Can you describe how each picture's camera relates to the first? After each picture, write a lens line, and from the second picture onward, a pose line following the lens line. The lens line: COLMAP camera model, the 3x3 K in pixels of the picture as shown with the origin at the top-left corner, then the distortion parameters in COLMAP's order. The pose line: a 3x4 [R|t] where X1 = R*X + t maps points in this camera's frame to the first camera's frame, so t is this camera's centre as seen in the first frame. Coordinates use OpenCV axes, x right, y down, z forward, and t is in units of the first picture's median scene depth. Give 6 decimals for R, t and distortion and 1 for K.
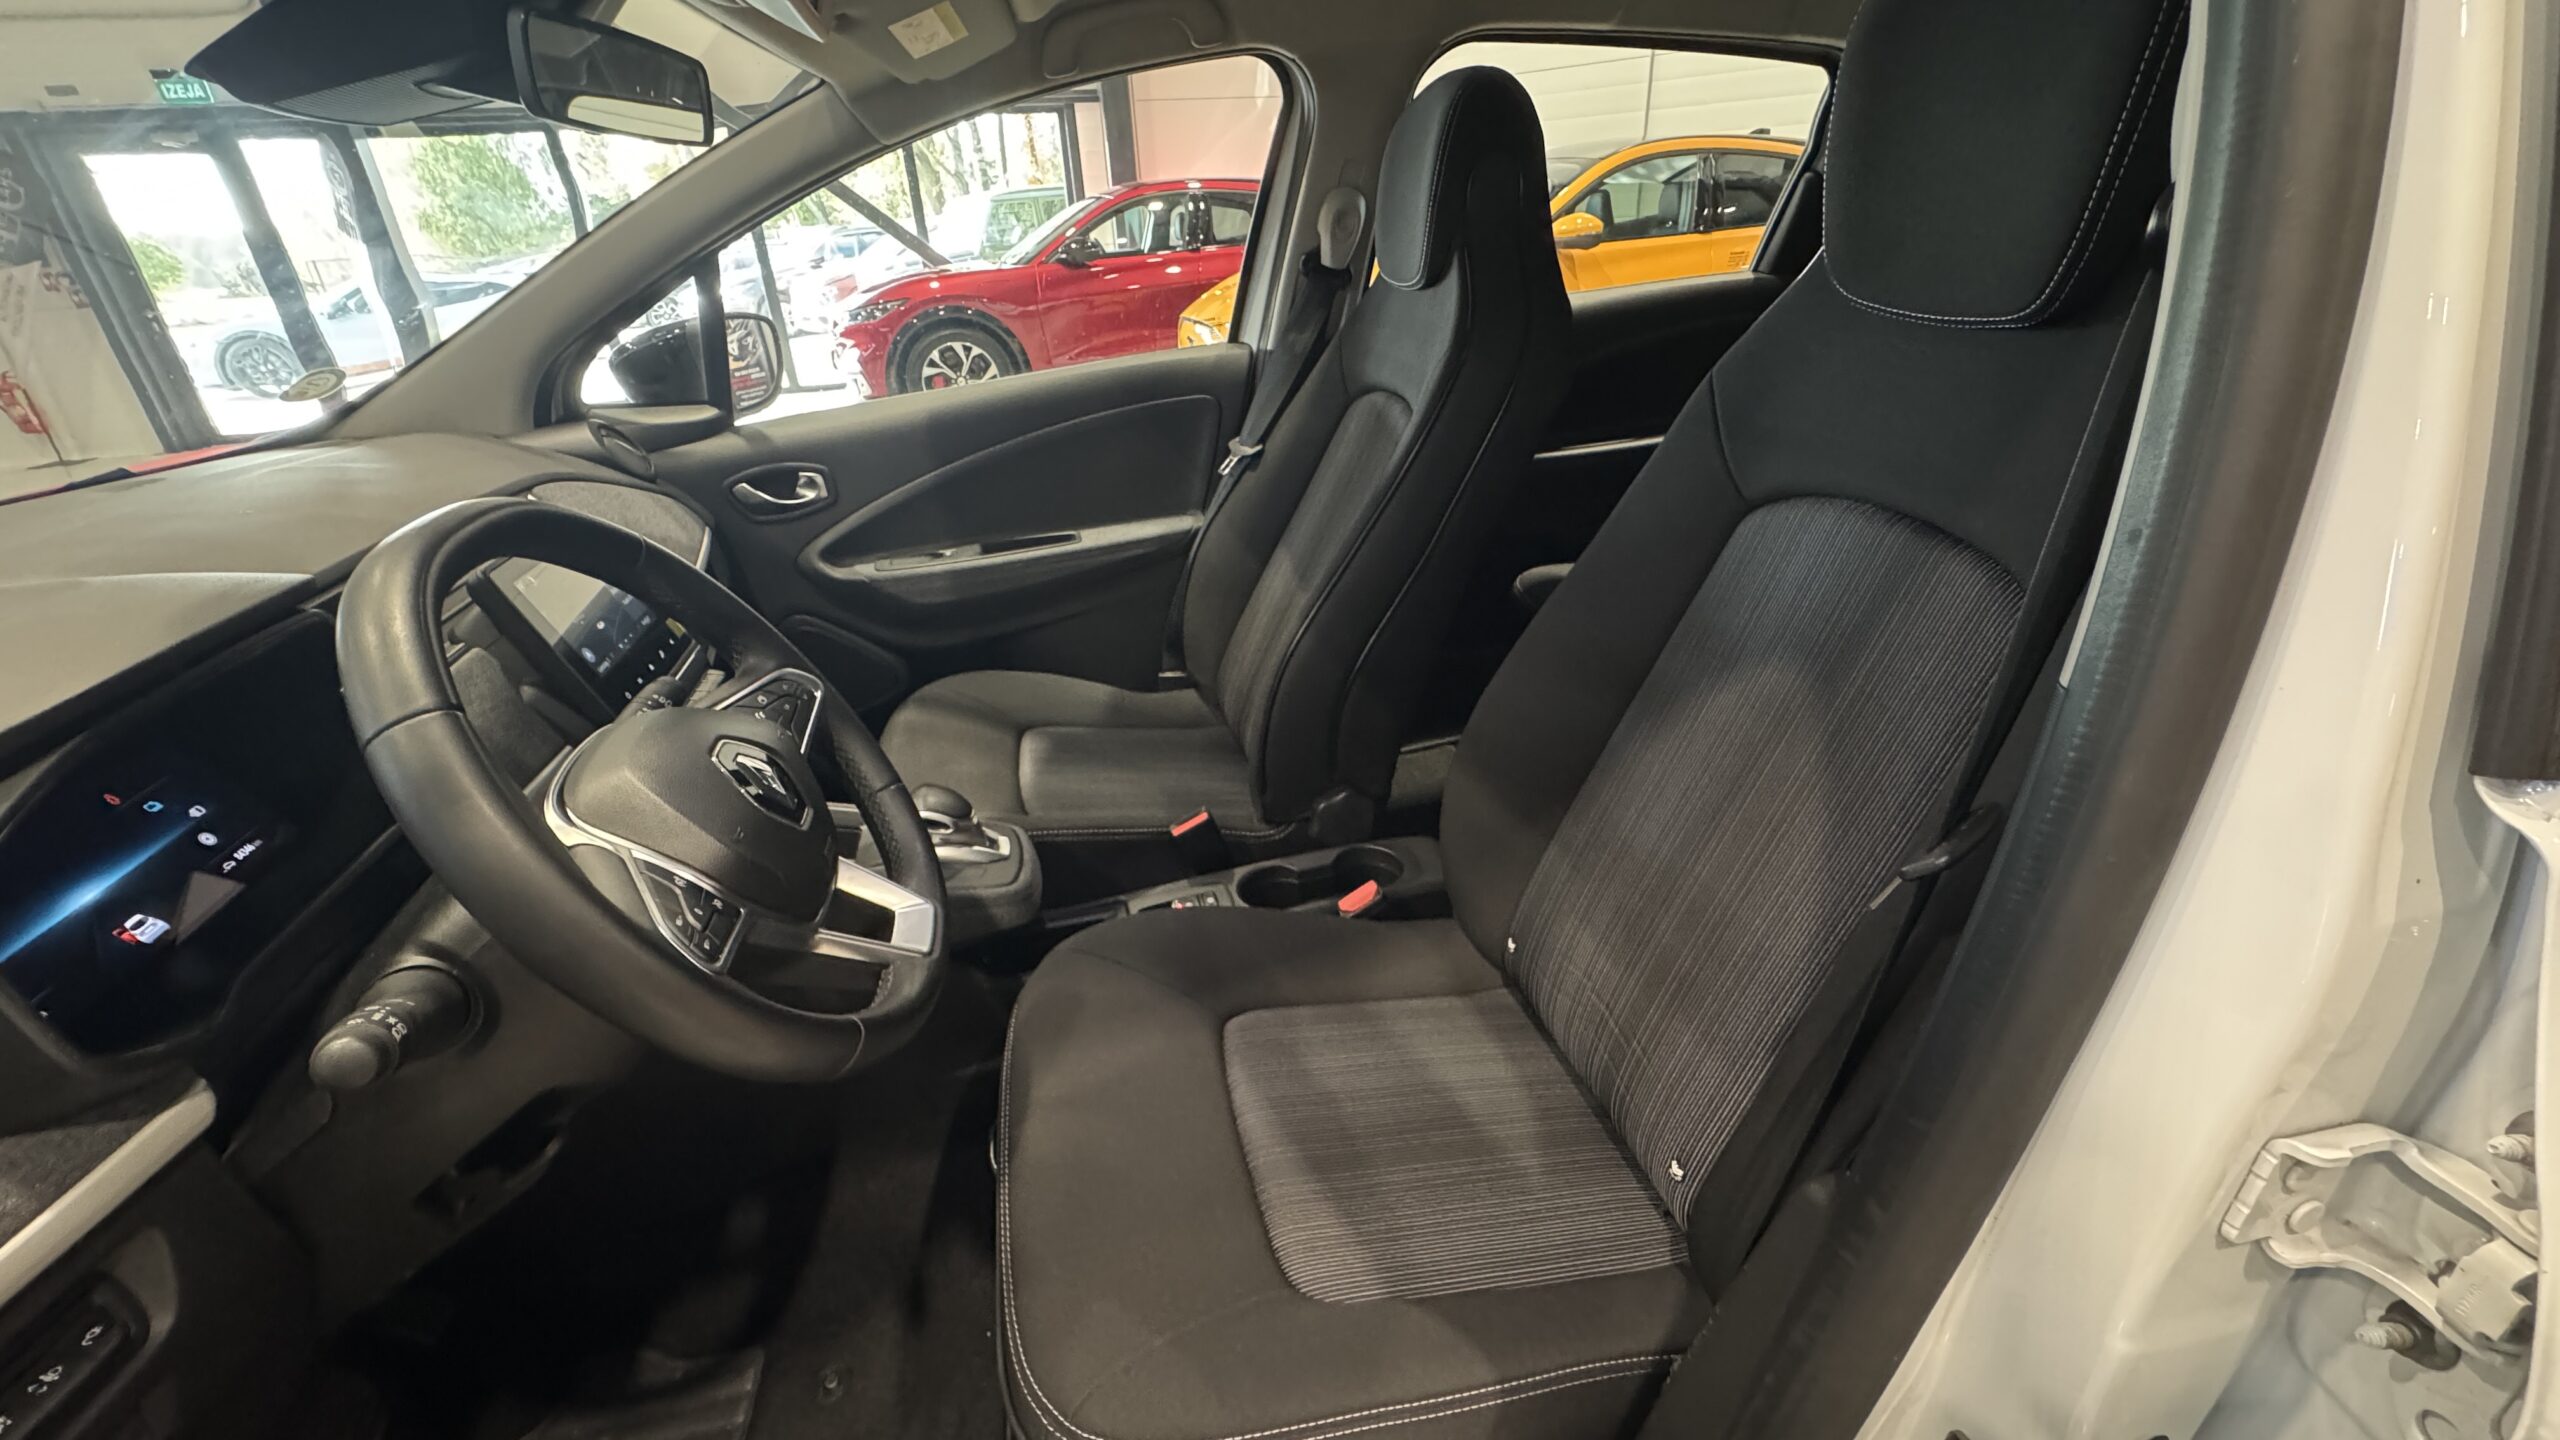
lens RADIAL K [[1021.6, 0, 1281.4], [0, 1021.6, 717.5], [0, 0, 1]] dist [-0.001447, 0.000394]
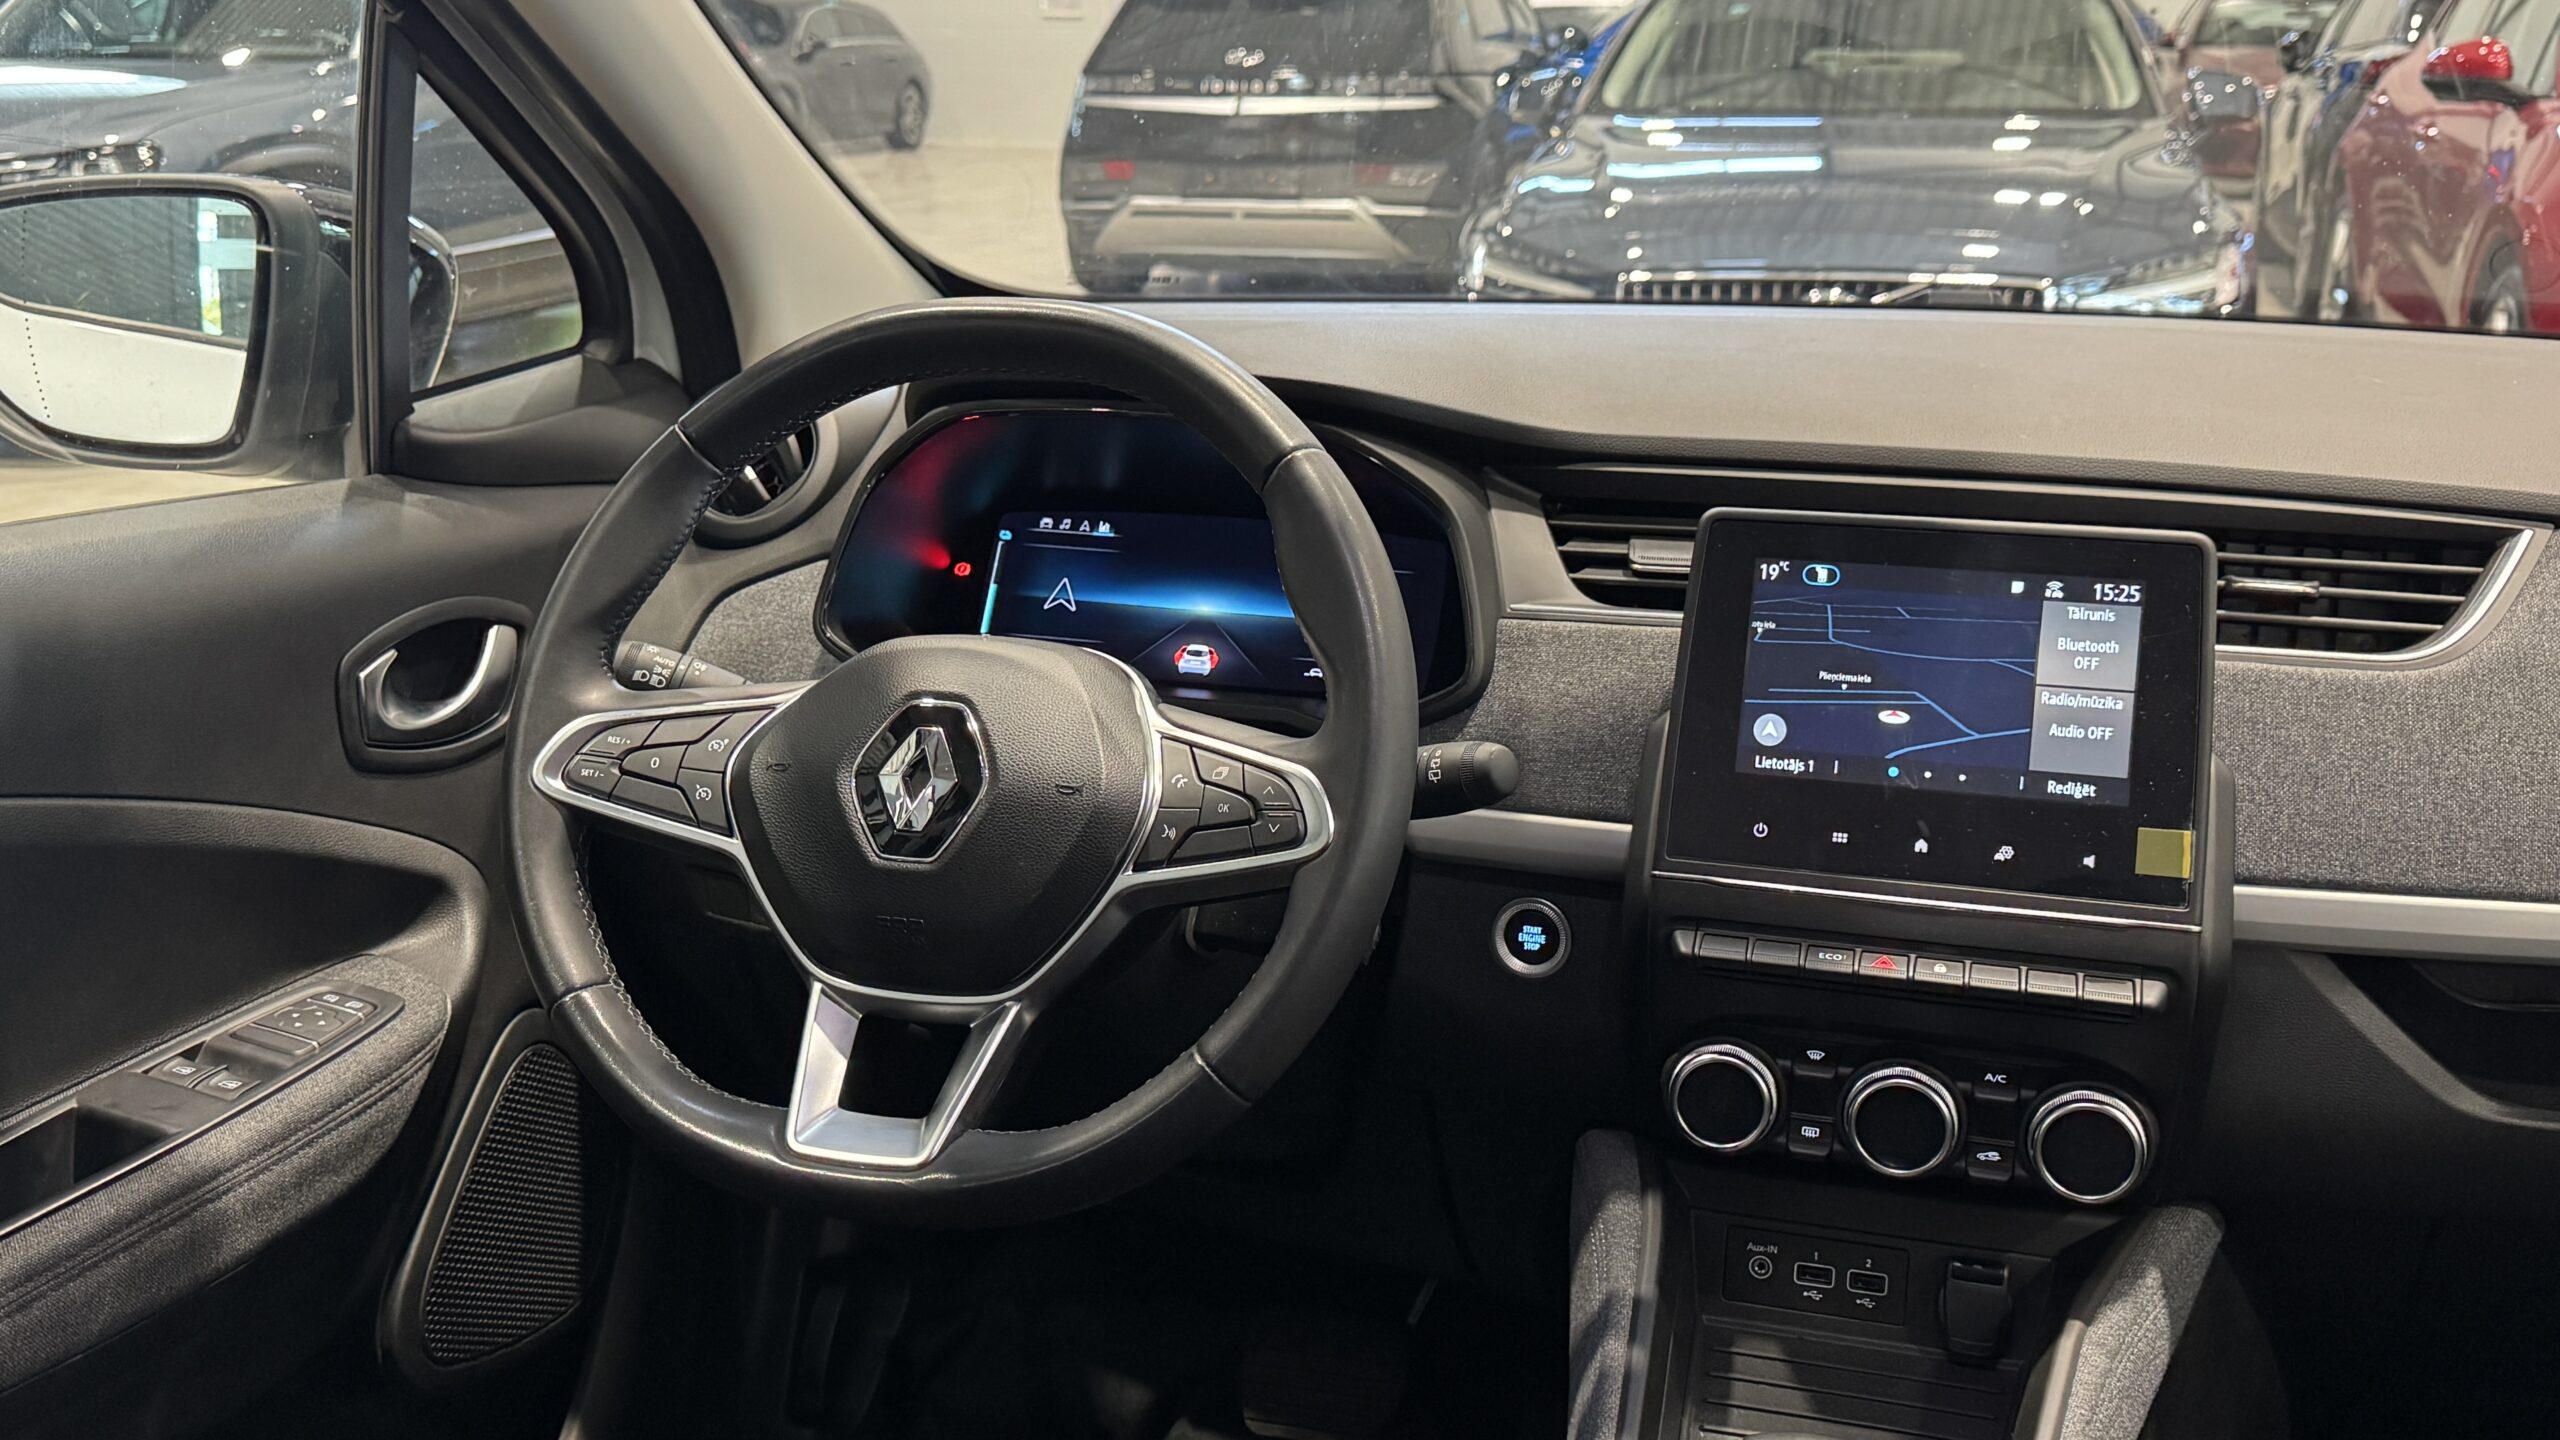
lens RADIAL K [[2409.7, 0, 1264.7], [0, 2409.7, 718.9], [0, 0, 1]] dist [0.069334, 0.000000]
pose [[-0.514213, 0.283643, -0.809402, 0.256306], [-0.351279, 0.791290, 0.500464, -0.337799], [0.782424, 0.541671, -0.307253, 0.670224]]
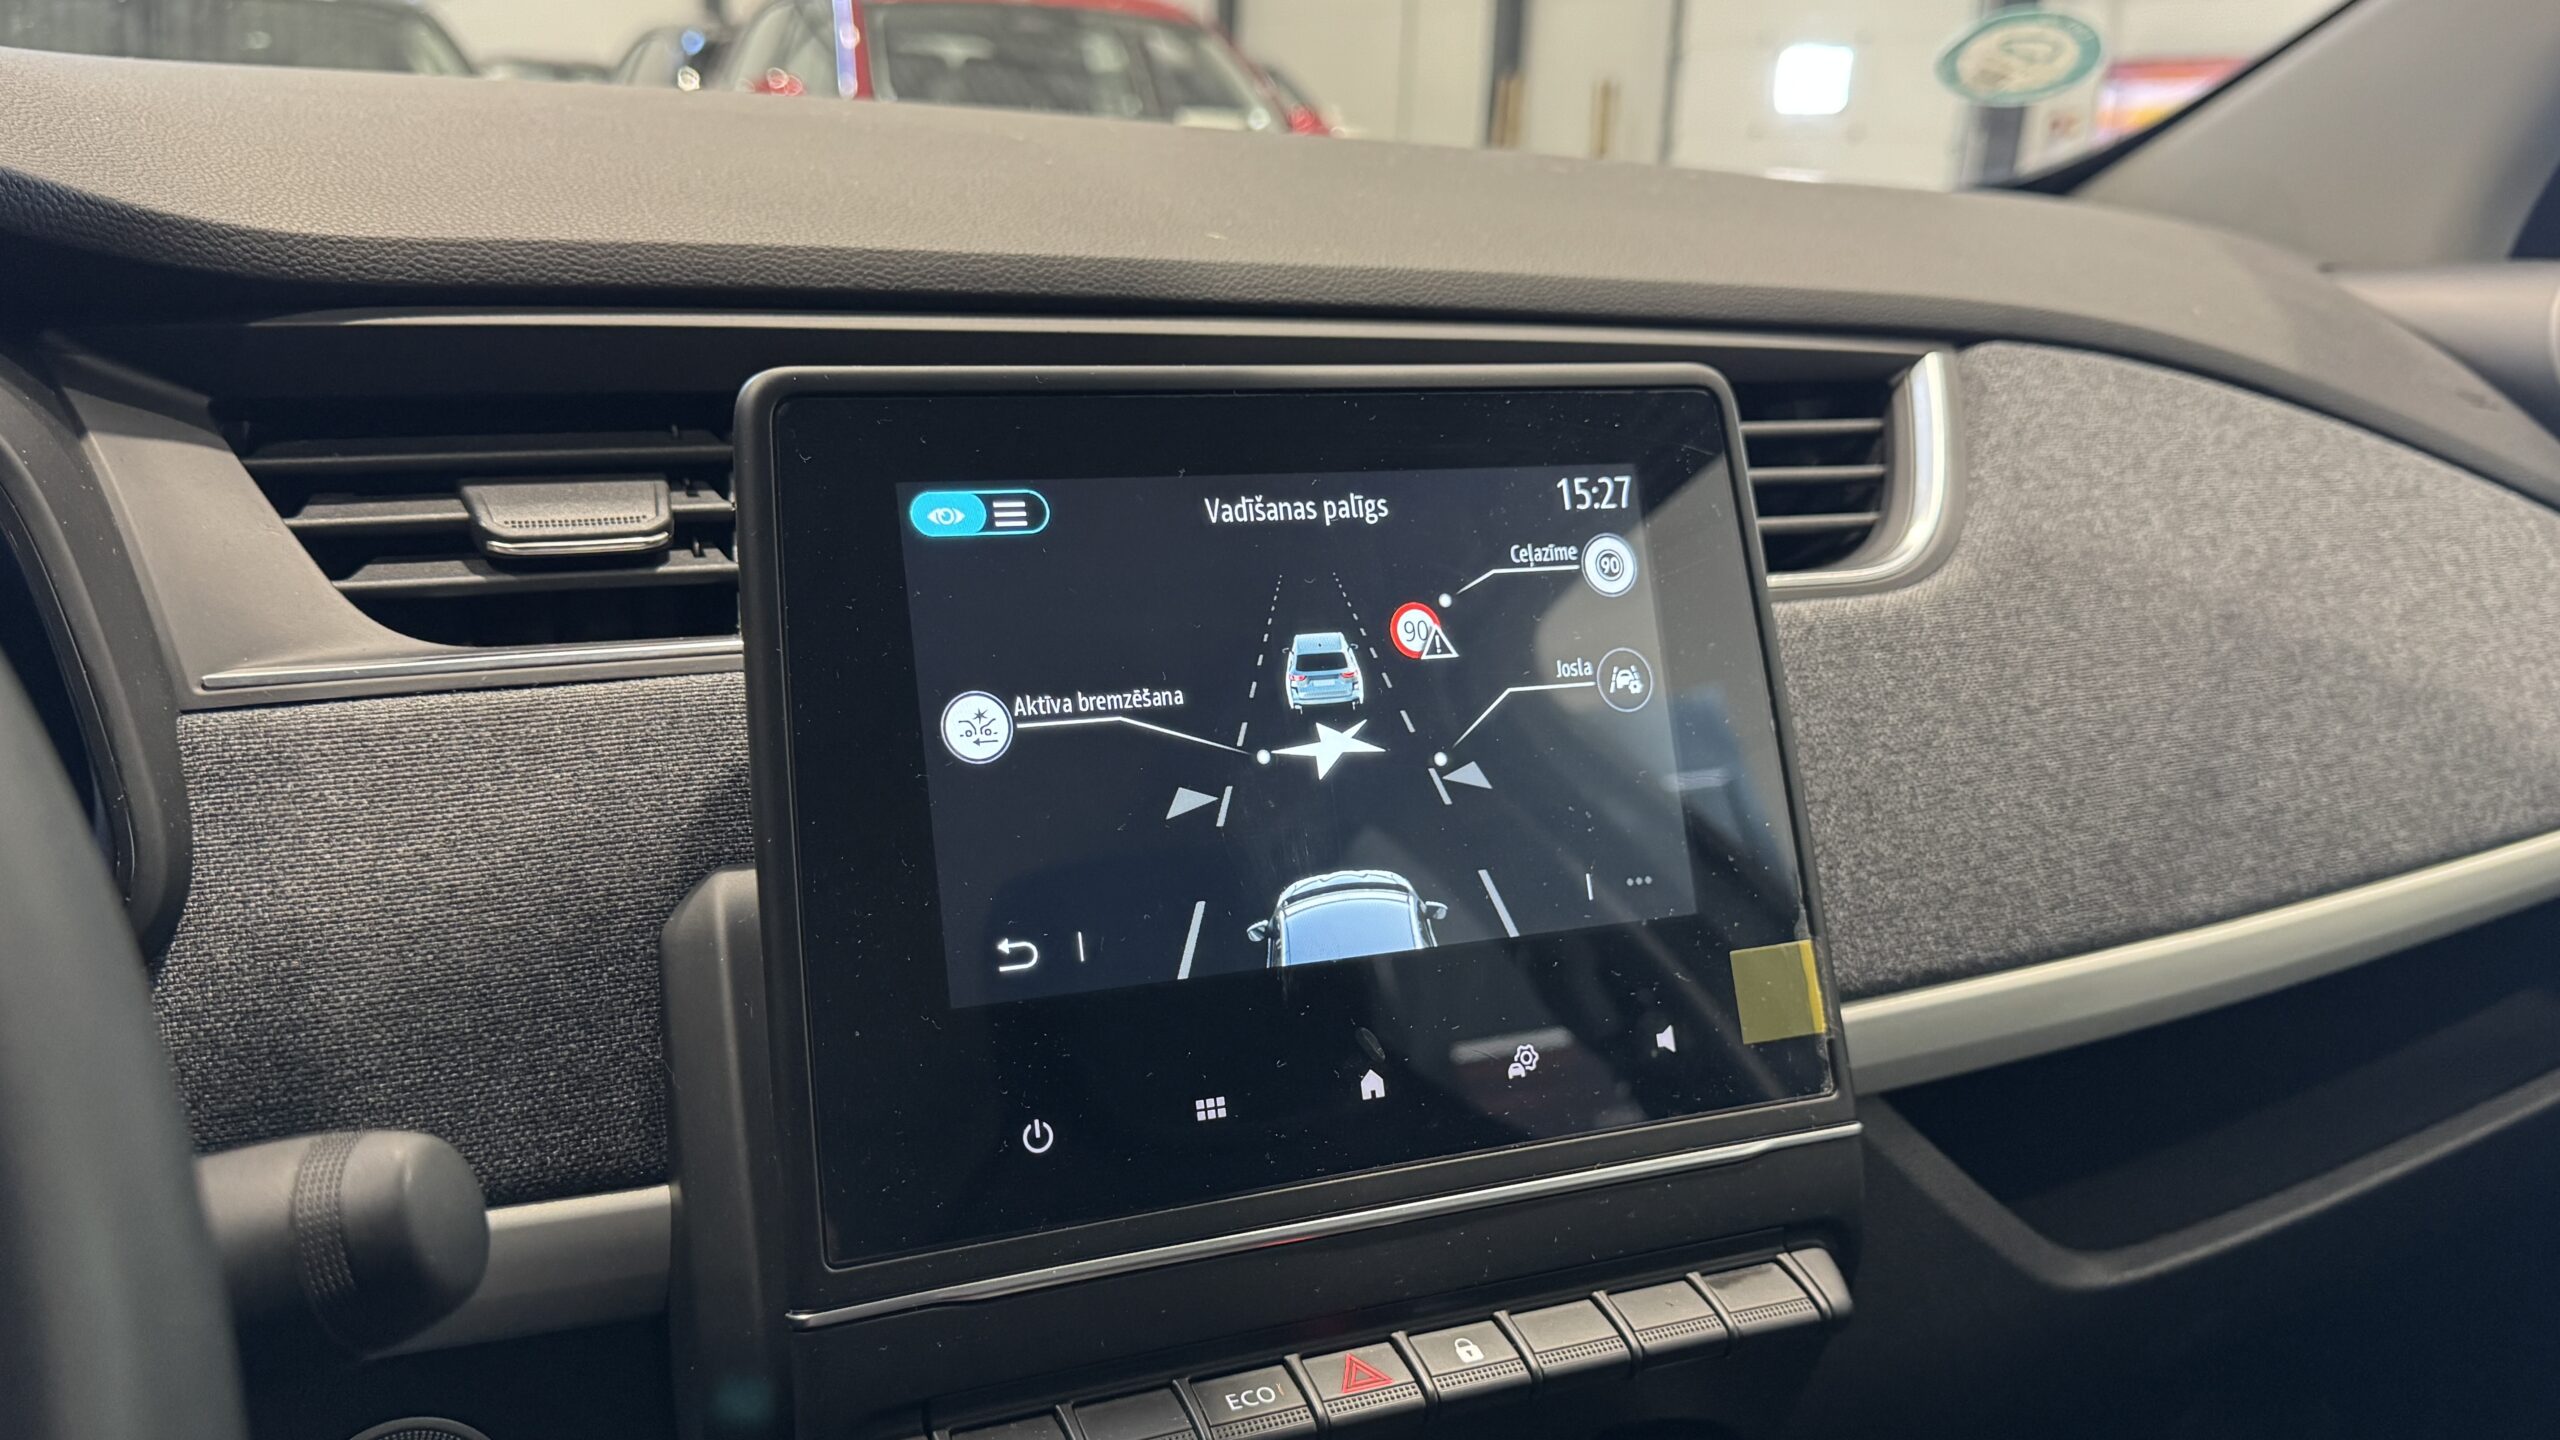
lens RADIAL K [[2153.3, 0, 1293.5], [0, 2153.3, 698.8], [0, 0, 1]] dist [0.068954, -0.159873]
pose [[0.171023, 0.303273, -0.937431, -0.144865], [-0.473331, 0.859752, 0.191789, -0.121062], [0.864123, 0.410915, 0.290586, 0.515756]]
